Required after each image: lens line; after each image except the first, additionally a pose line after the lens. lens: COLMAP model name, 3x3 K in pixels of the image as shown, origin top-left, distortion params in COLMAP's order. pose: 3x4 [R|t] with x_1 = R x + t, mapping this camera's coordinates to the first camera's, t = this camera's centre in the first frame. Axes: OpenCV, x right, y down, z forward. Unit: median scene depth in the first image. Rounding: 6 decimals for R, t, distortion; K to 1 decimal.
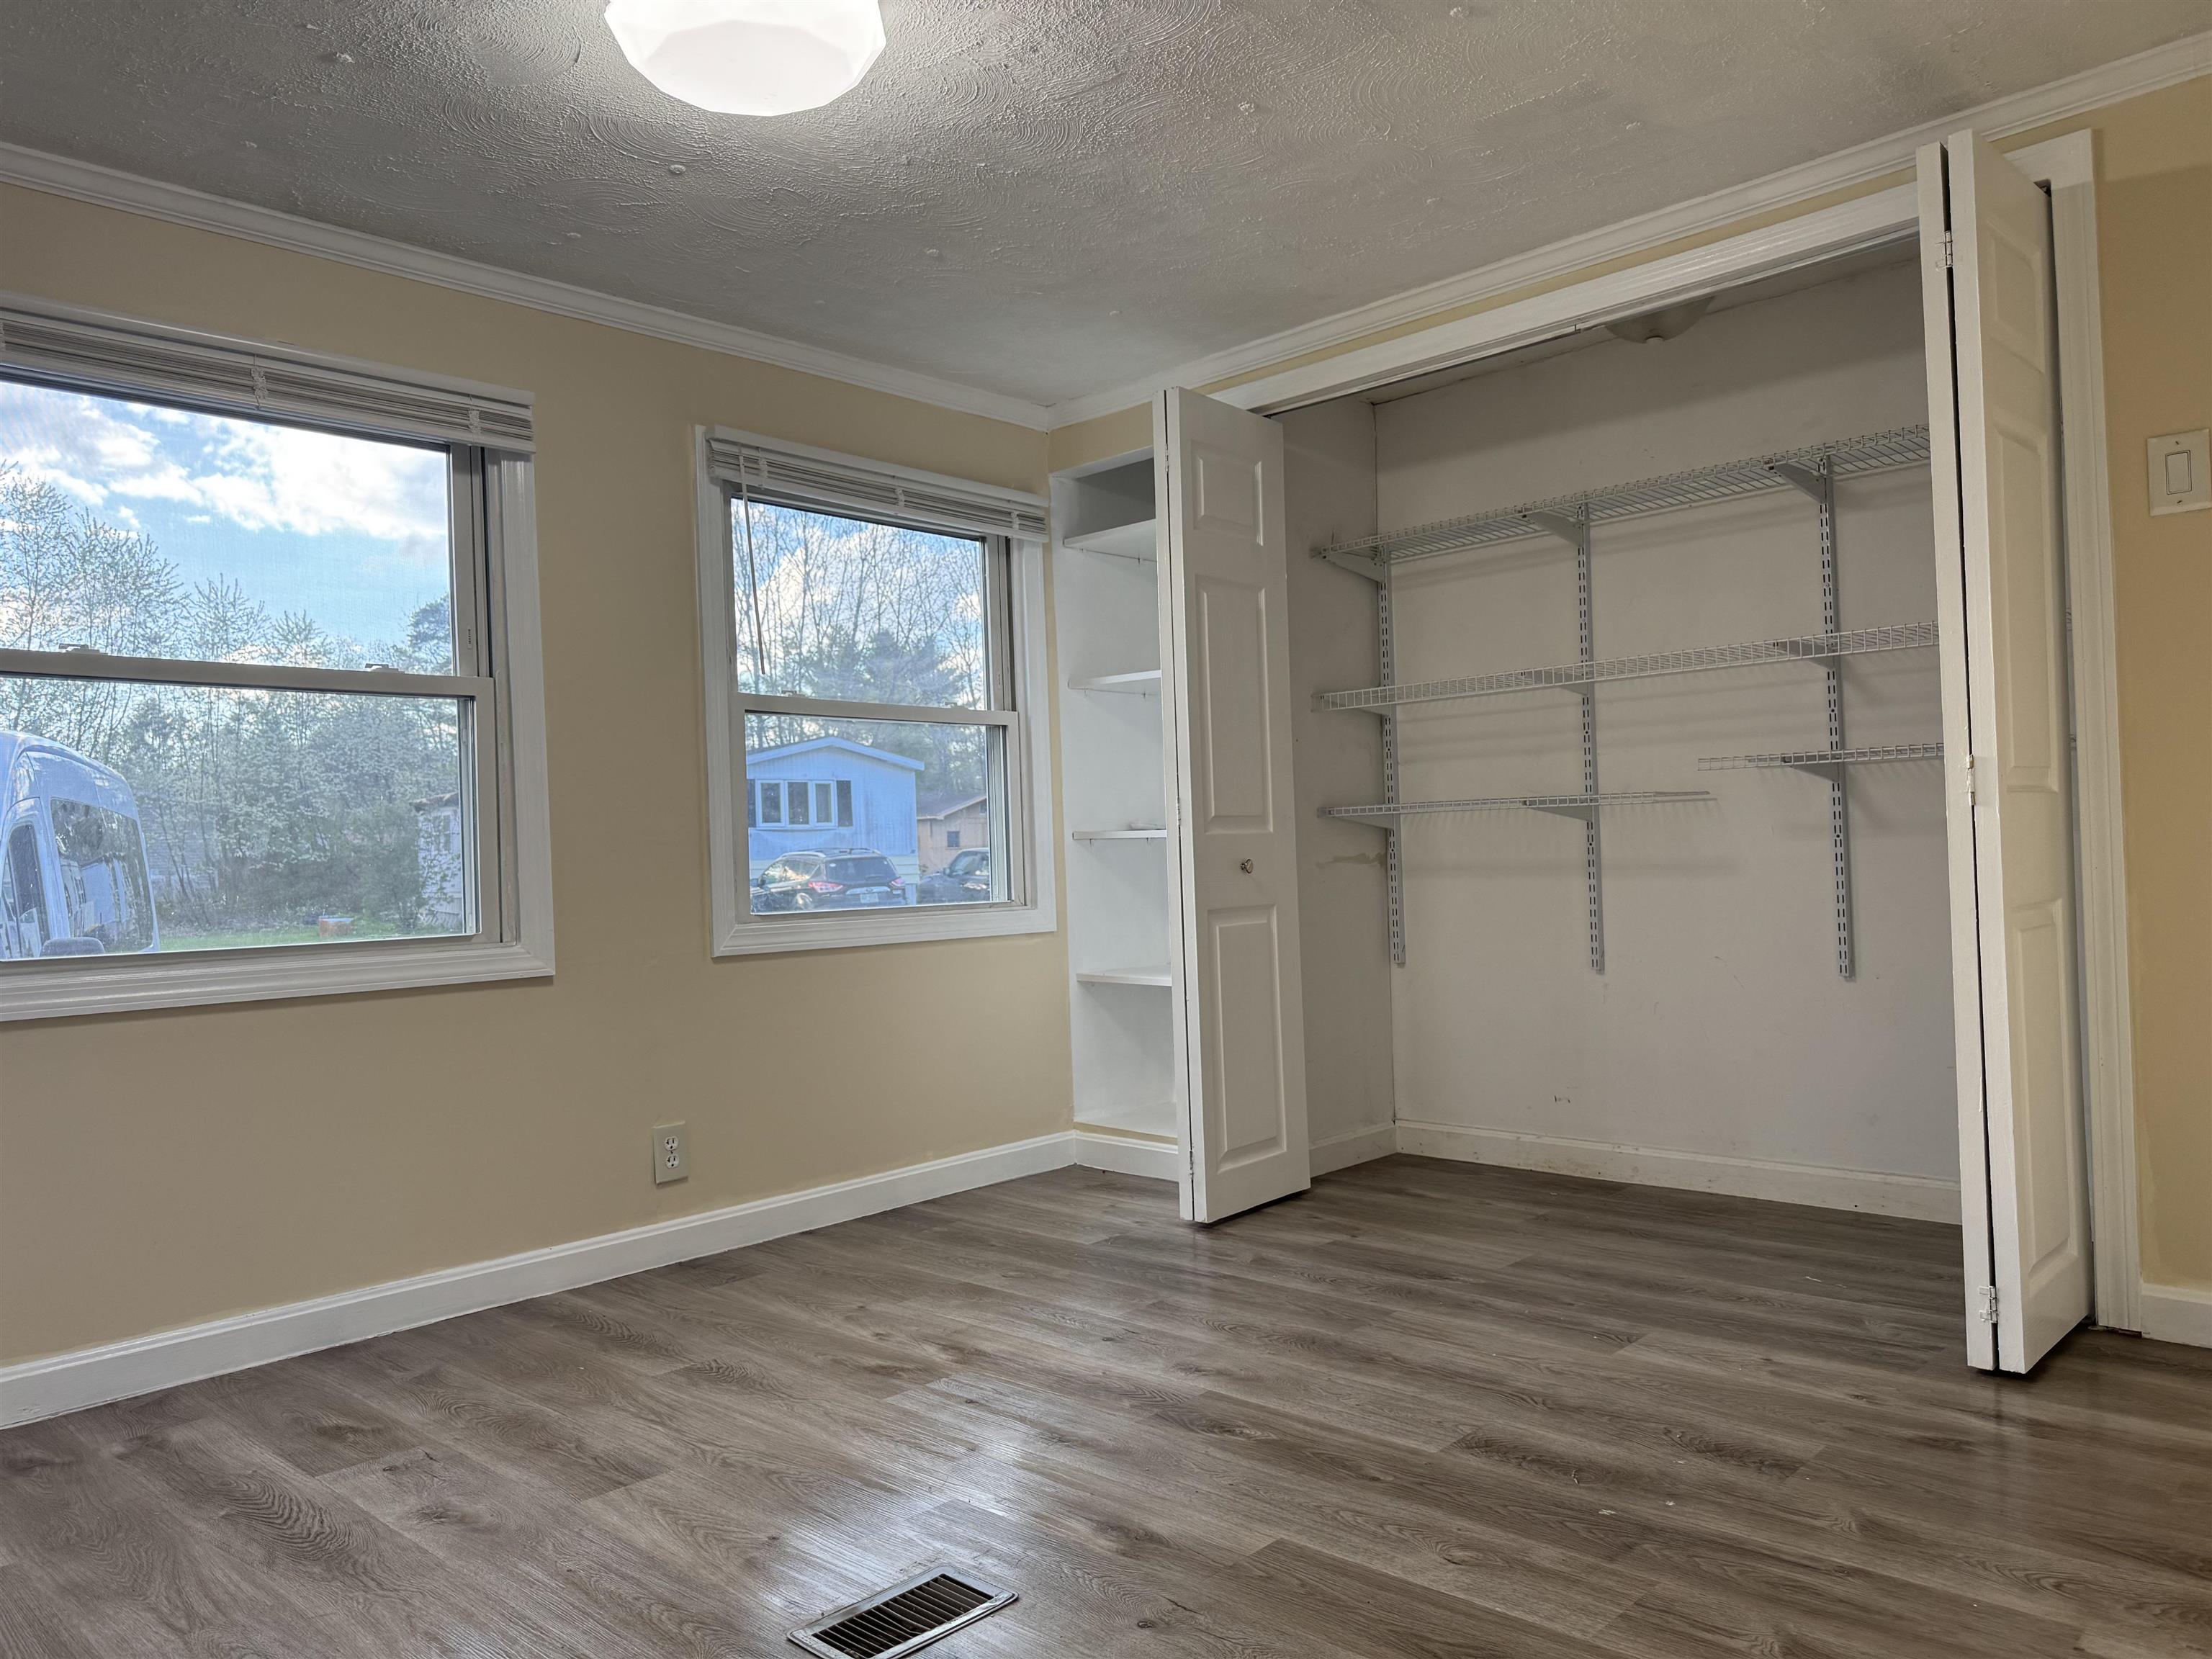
lens RADIAL K [[1565.2, 0, 1092.8], [0, 1565.2, 834.6], [0, 0, 1]] dist [0.036733, -0.043989]
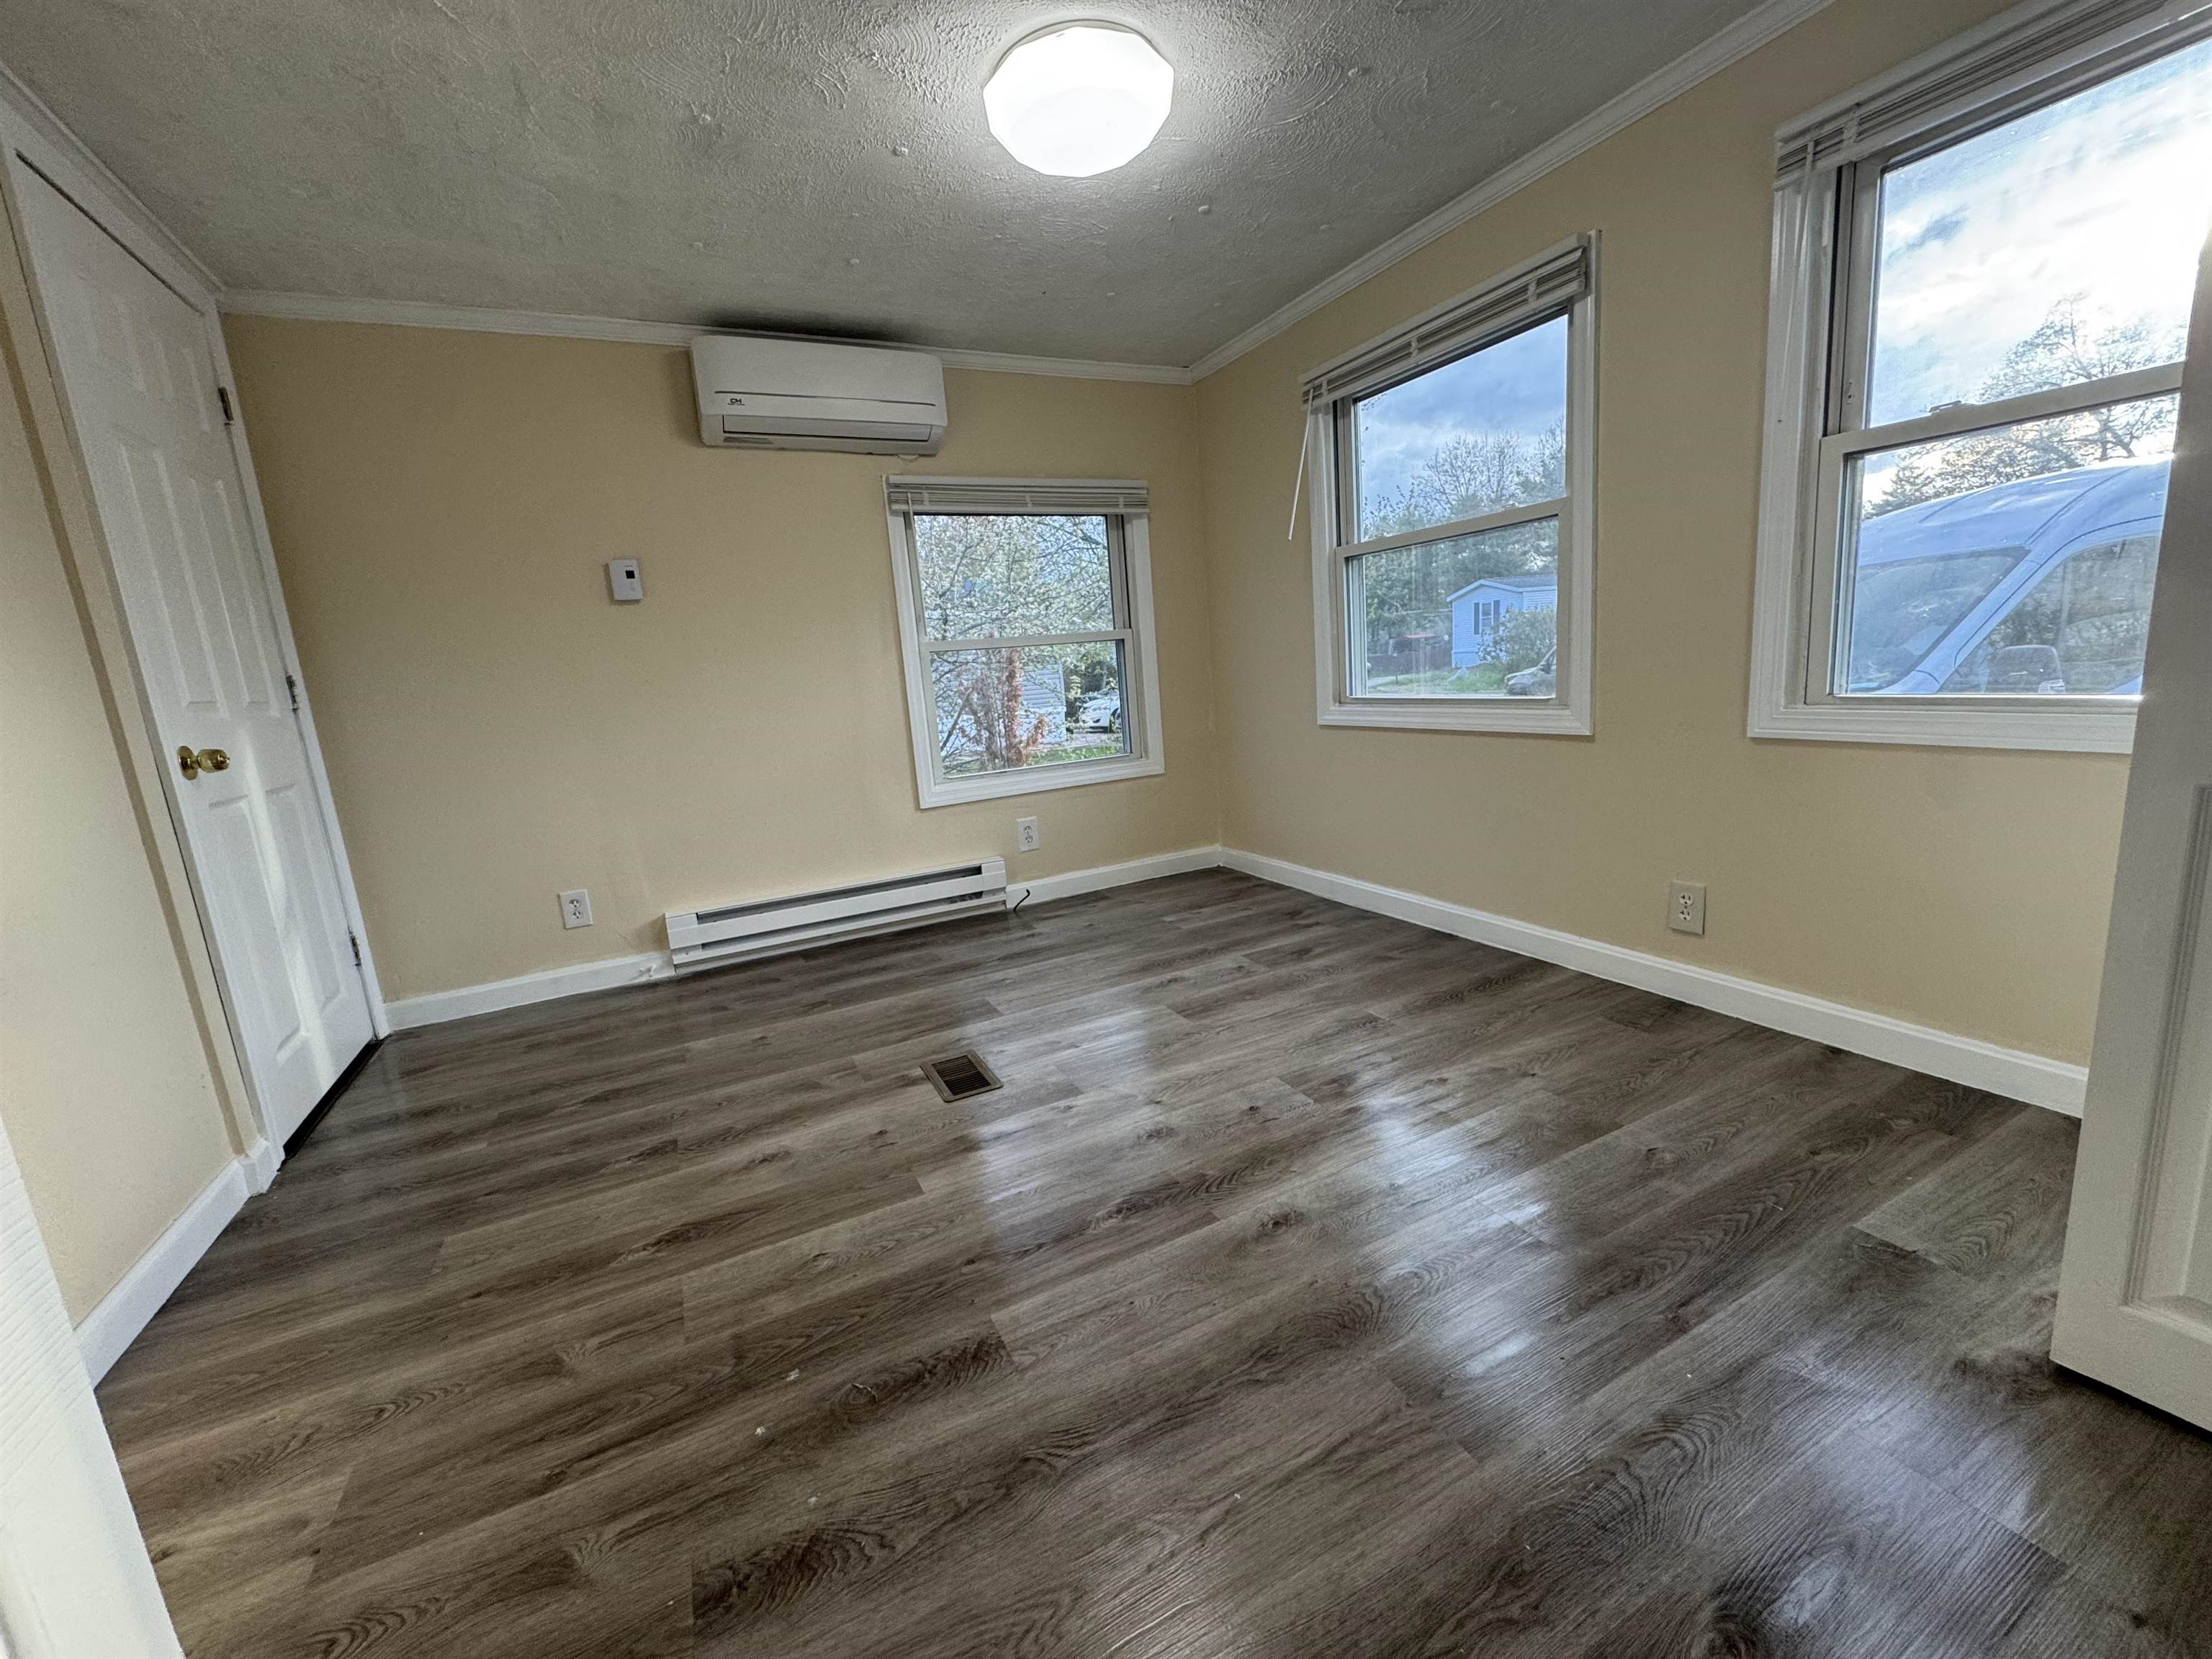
lens RADIAL K [[881.0, 0, 1109.6], [0, 881.0, 827.3], [0, 0, 1]] dist [-0.006068, 0.000860]
pose [[-0.327179, 0.231844, -0.916080, 0.542861], [0.101527, 0.972448, 0.209849, -0.031610], [0.939493, -0.024349, -0.341703, 1.068933]]
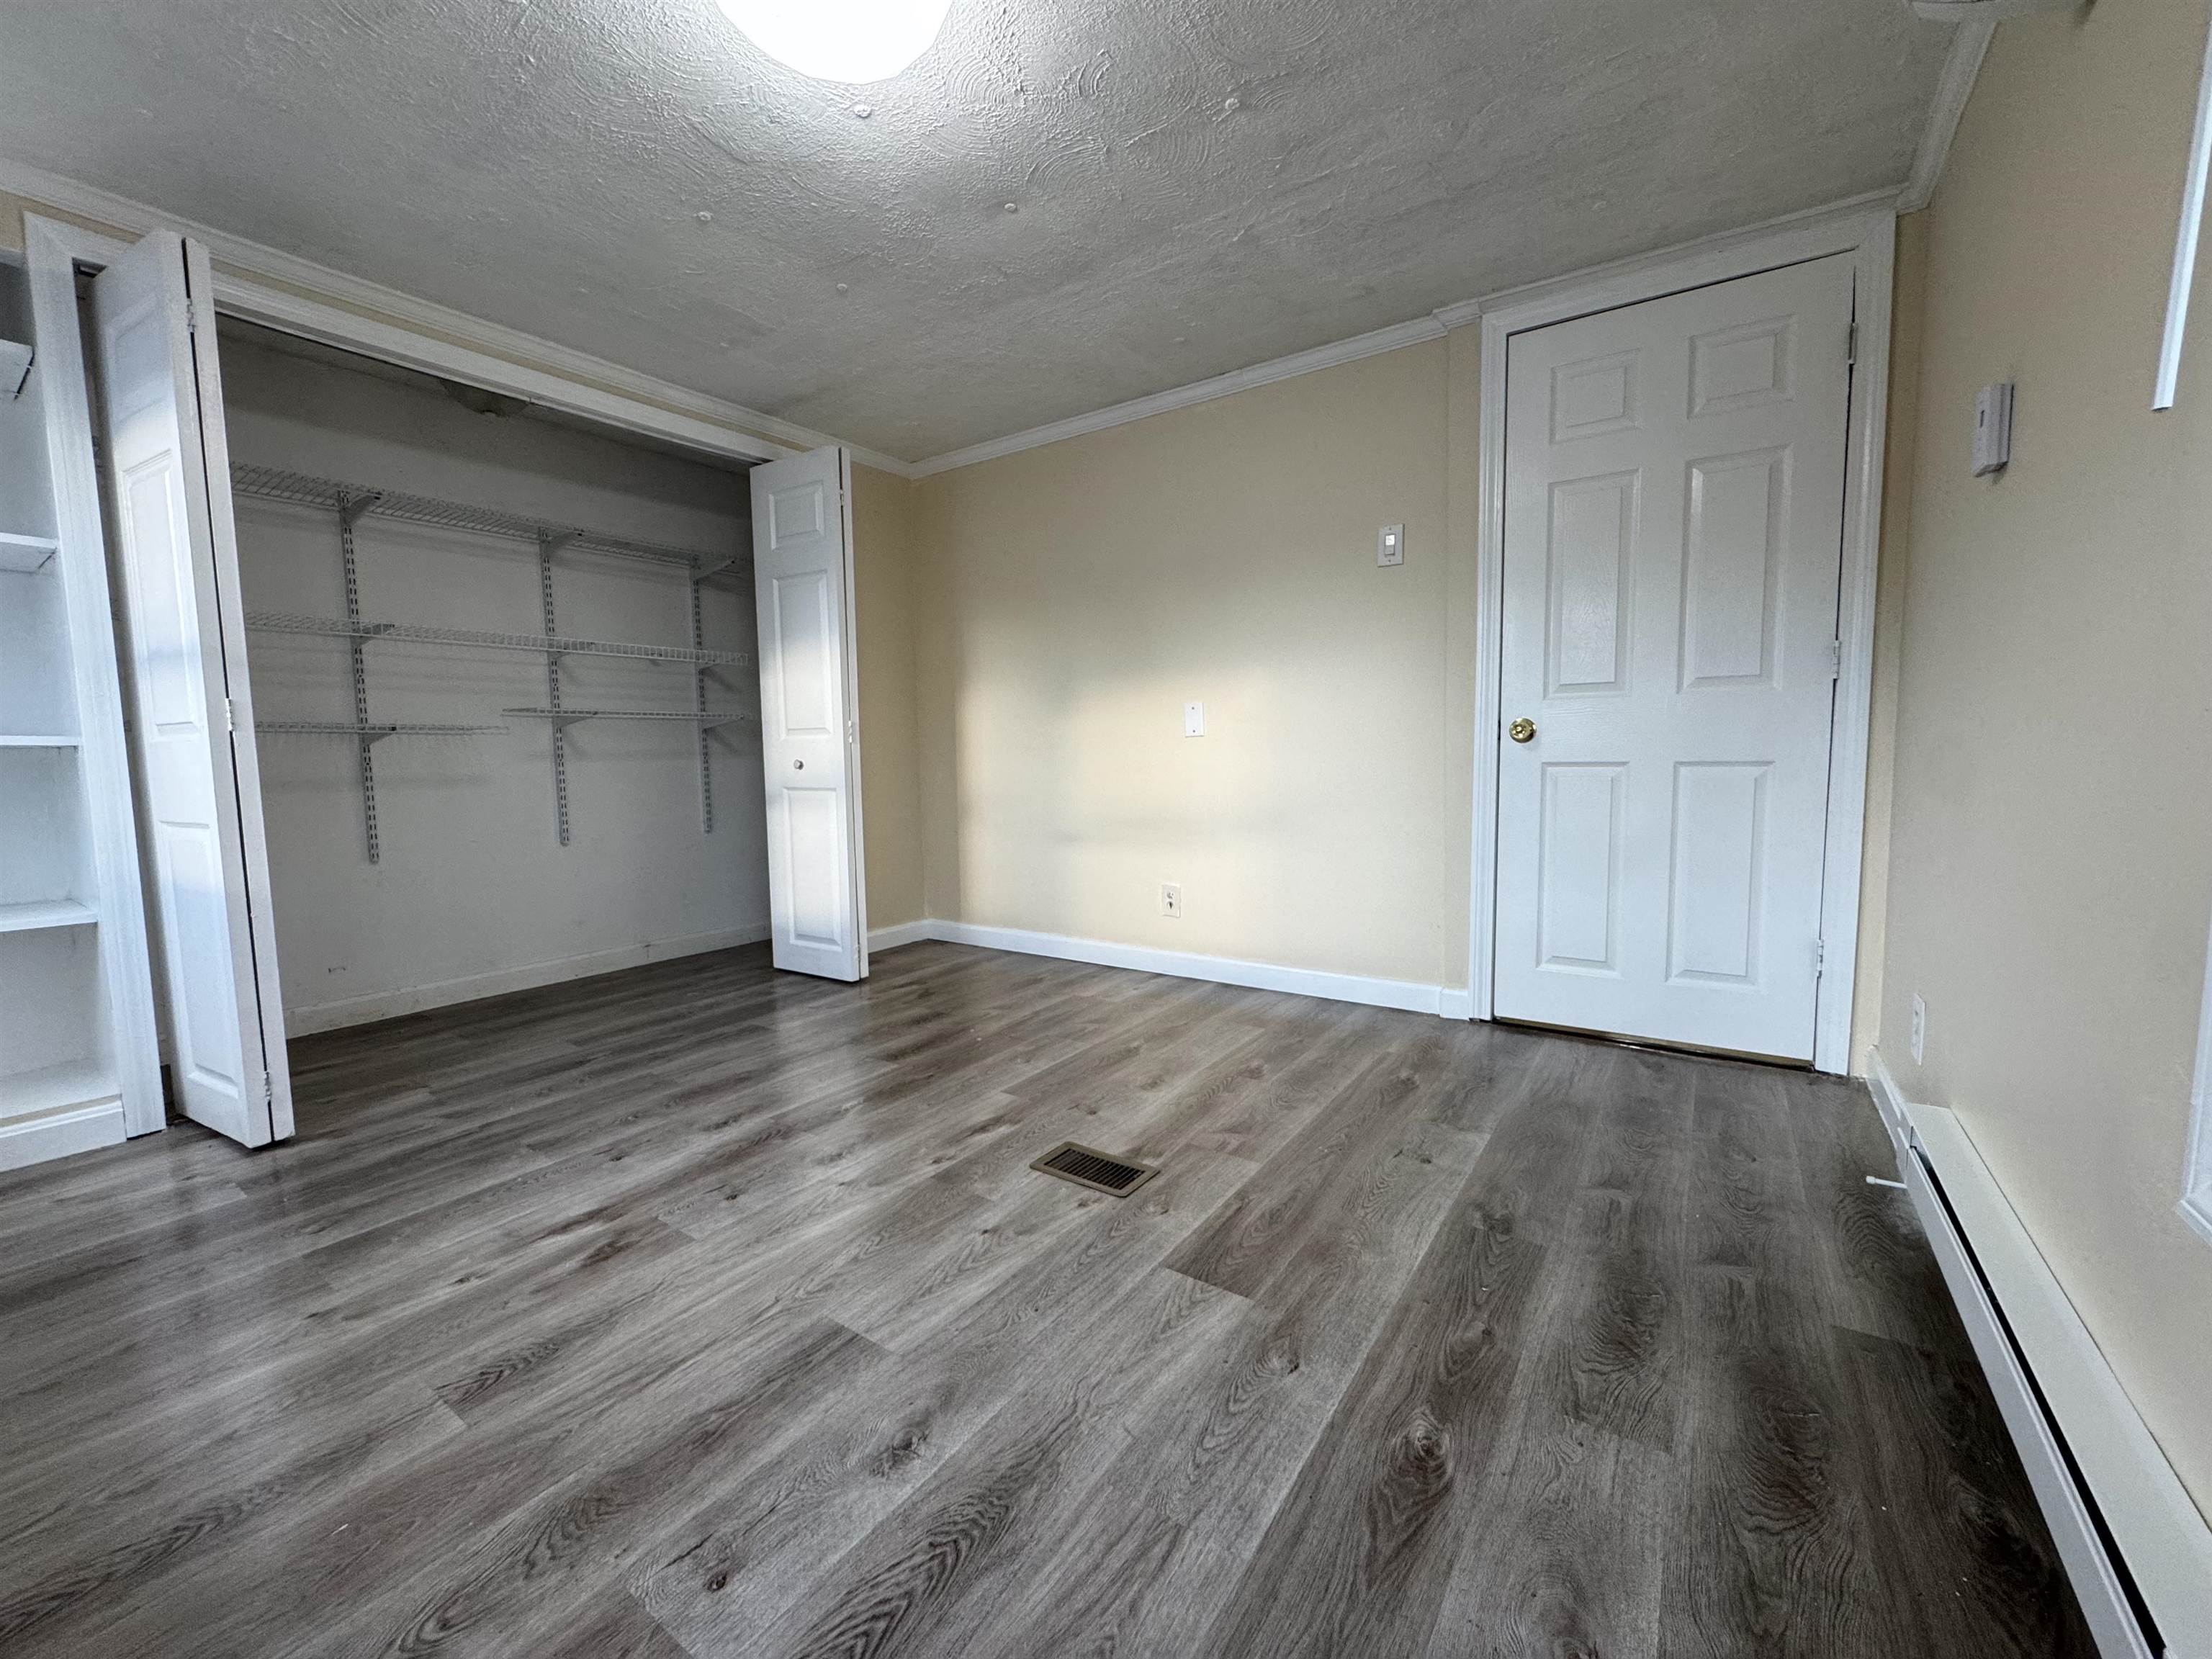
lens RADIAL K [[881.0, 0, 1108.1], [0, 881.0, 823.8], [0, 0, 1]] dist [-0.006068, 0.000860]
pose [[-0.161456, -0.045177, 0.985845, -0.729843], [0.010048, 0.998825, 0.047418, 0.039893], [-0.986829, 0.017562, -0.160812, 0.763913]]
